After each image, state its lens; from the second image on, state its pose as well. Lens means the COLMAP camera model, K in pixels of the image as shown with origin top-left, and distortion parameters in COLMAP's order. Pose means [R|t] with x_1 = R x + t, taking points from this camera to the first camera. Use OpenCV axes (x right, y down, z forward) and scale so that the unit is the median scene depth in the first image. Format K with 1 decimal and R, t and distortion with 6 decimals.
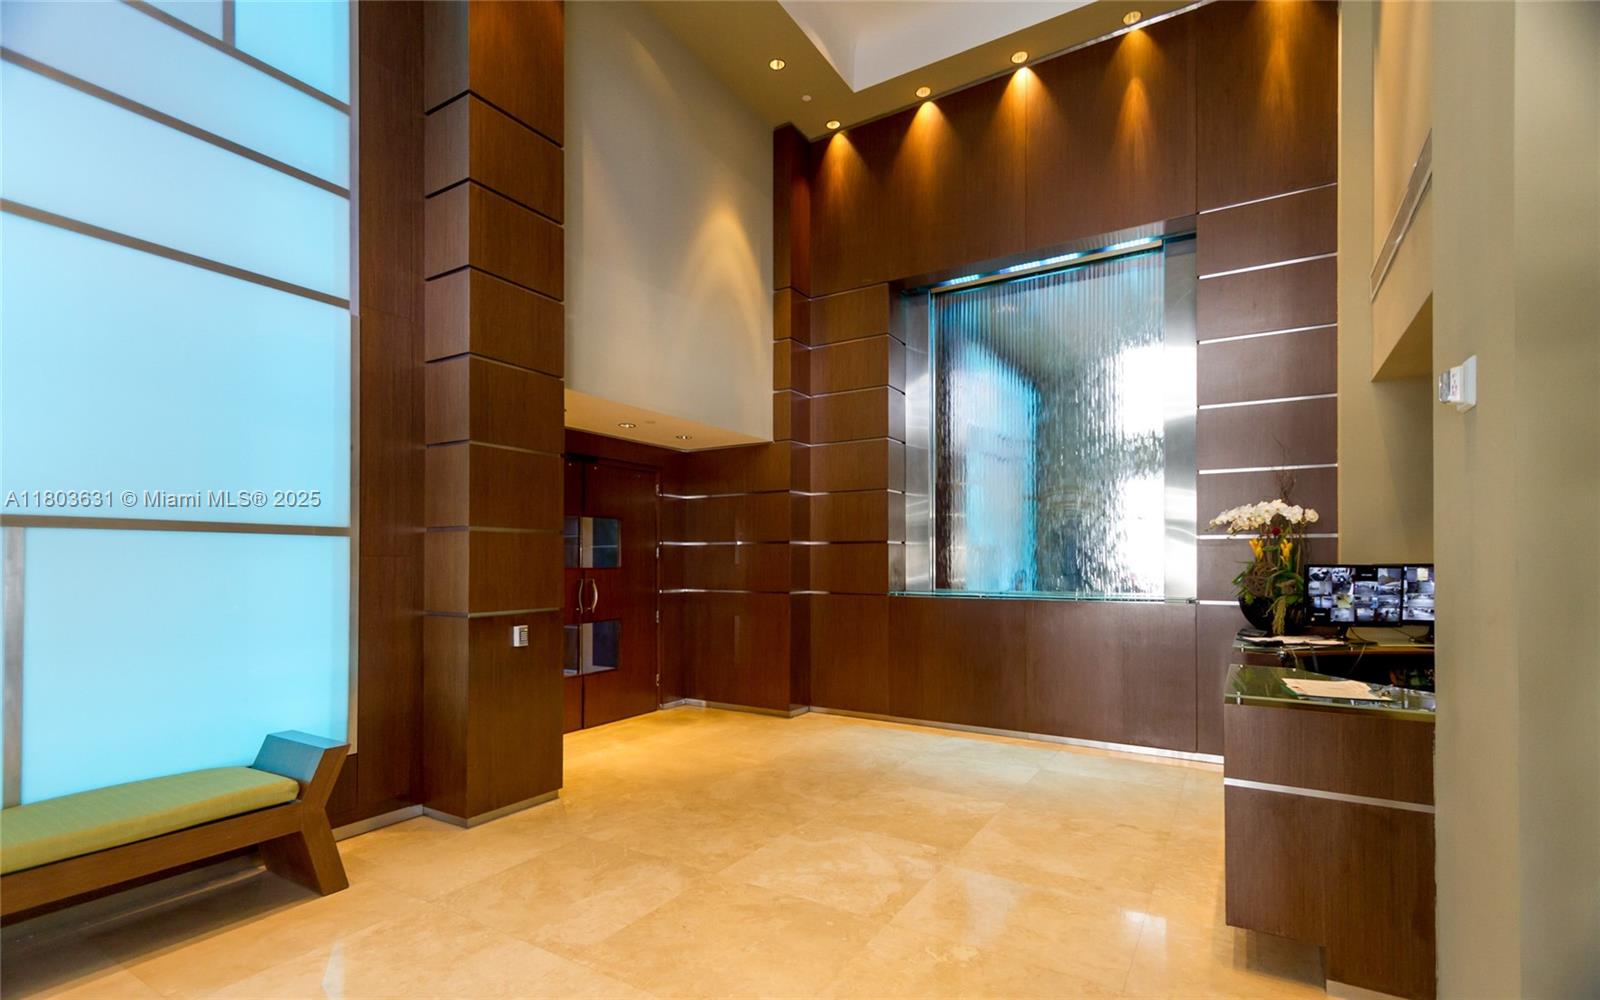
lens RADIAL K [[733.9, 0, 797.7], [0, 733.9, 553.8], [0, 0, 1]] dist [0.006472, 0.000699]
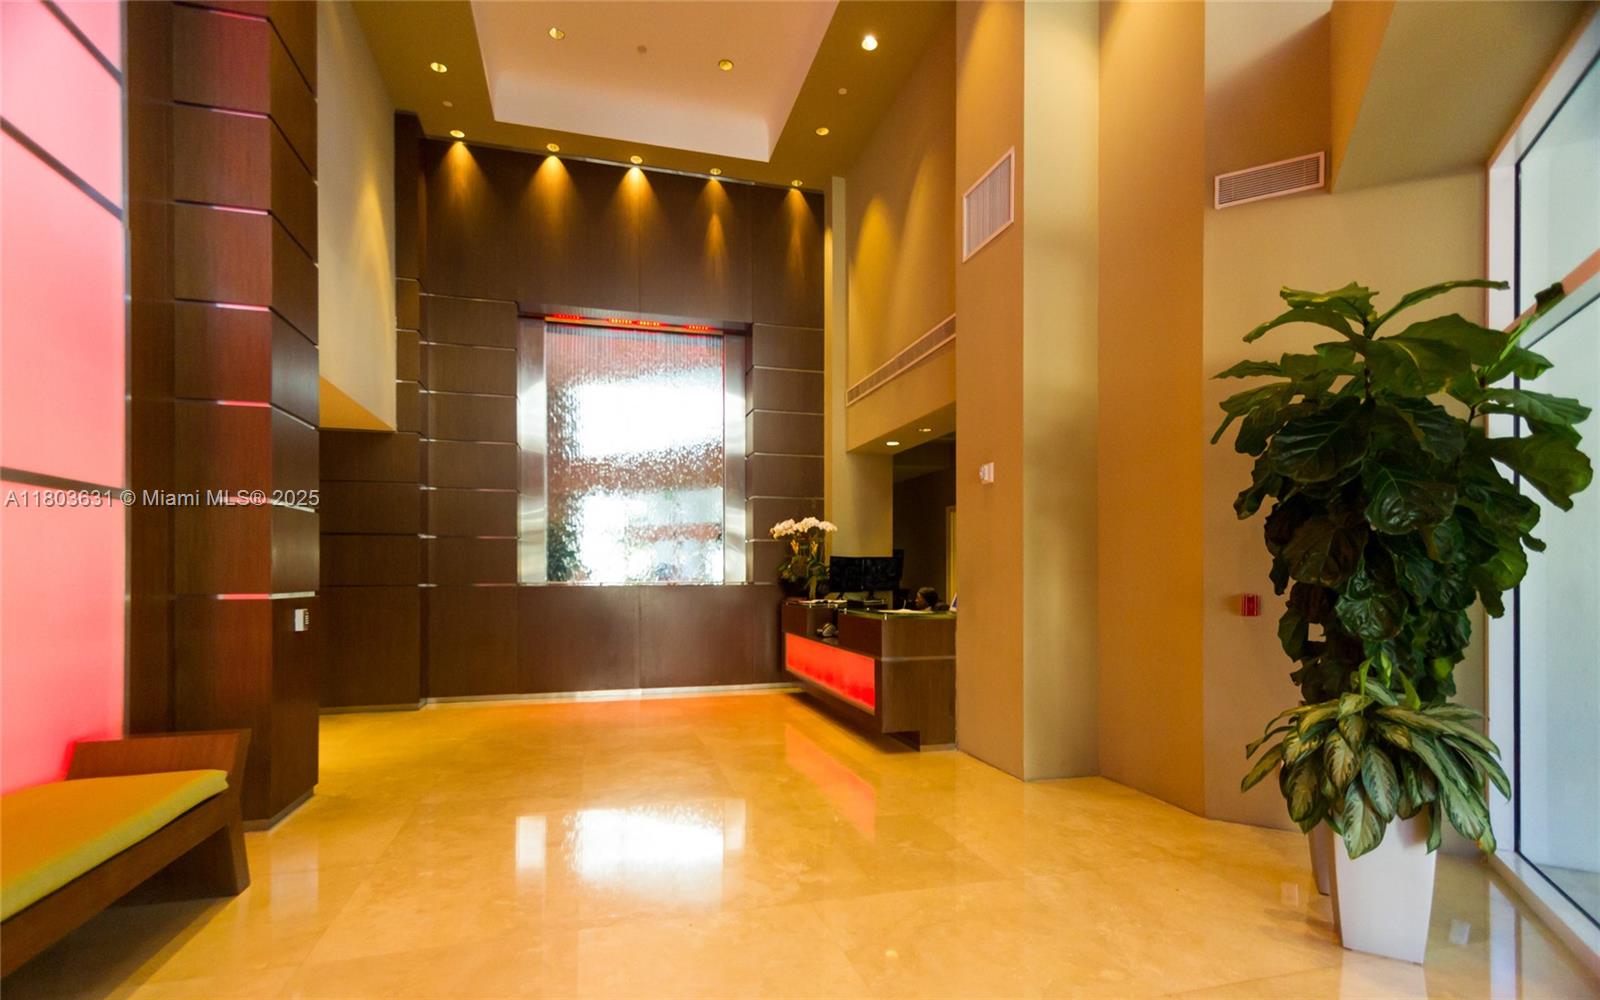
lens RADIAL K [[731.5, 0, 799.3], [0, 731.5, 573.4], [0, 0, 1]] dist [0.000792, -0.000203]
pose [[0.671296, -0.002363, 0.741186, -0.525636], [-0.004571, 0.999963, 0.007327, 0.035522], [-0.741176, -0.008307, 0.671260, -0.072645]]
